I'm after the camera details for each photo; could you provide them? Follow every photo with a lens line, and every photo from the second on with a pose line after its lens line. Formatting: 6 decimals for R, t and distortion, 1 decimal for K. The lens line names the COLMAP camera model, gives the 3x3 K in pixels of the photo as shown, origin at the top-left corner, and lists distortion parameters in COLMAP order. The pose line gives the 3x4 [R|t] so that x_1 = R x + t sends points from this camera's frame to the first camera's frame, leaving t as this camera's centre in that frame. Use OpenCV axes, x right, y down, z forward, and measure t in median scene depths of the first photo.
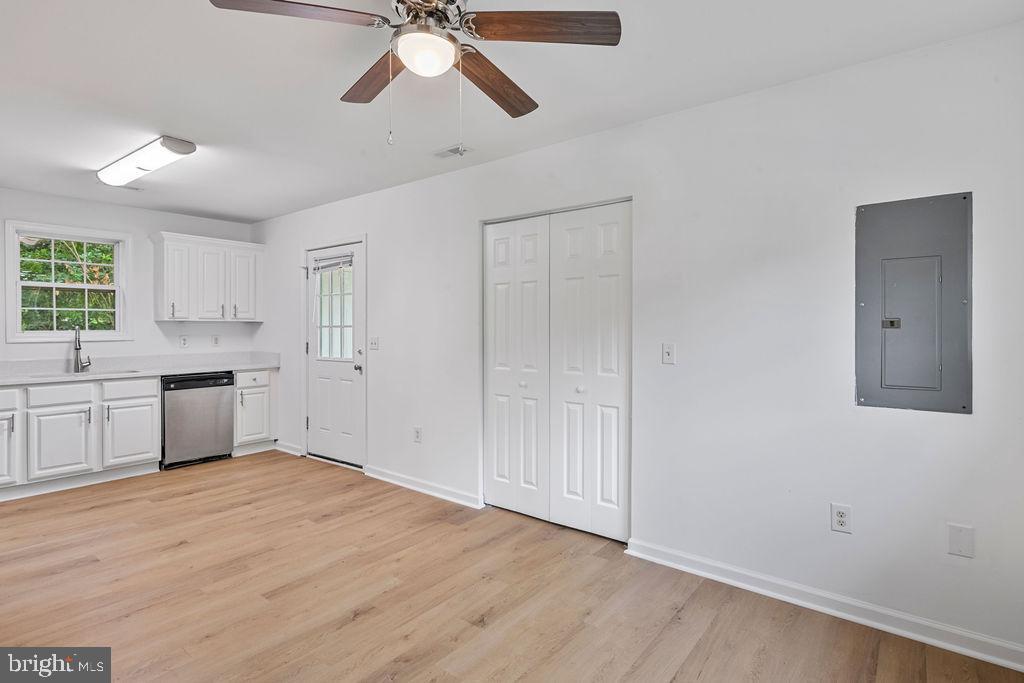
lens RADIAL K [[505.3, 0, 508.6], [0, 505.3, 331.5], [0, 0, 1]] dist [-0.001575, -0.003283]
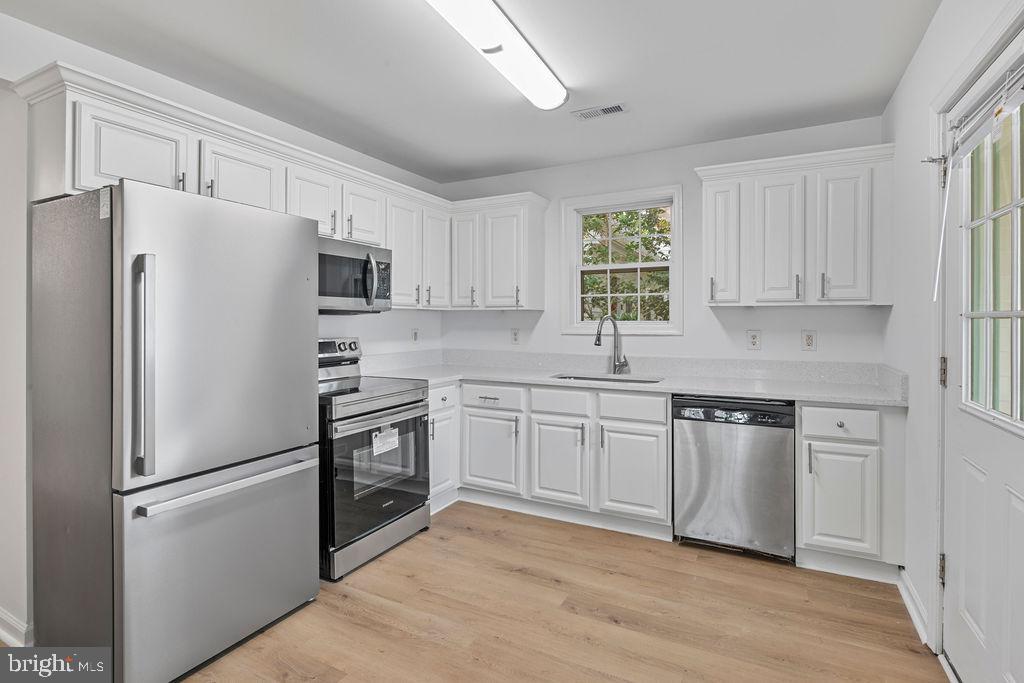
lens RADIAL K [[505.3, 0, 518.9], [0, 505.3, 319.6], [0, 0, 1]] dist [-0.001575, -0.003283]
pose [[0.185811, 0.005513, -0.982570, -0.119860], [-0.004655, 0.999978, 0.004731, -0.008210], [0.982575, 0.003695, 0.185832, 0.823395]]
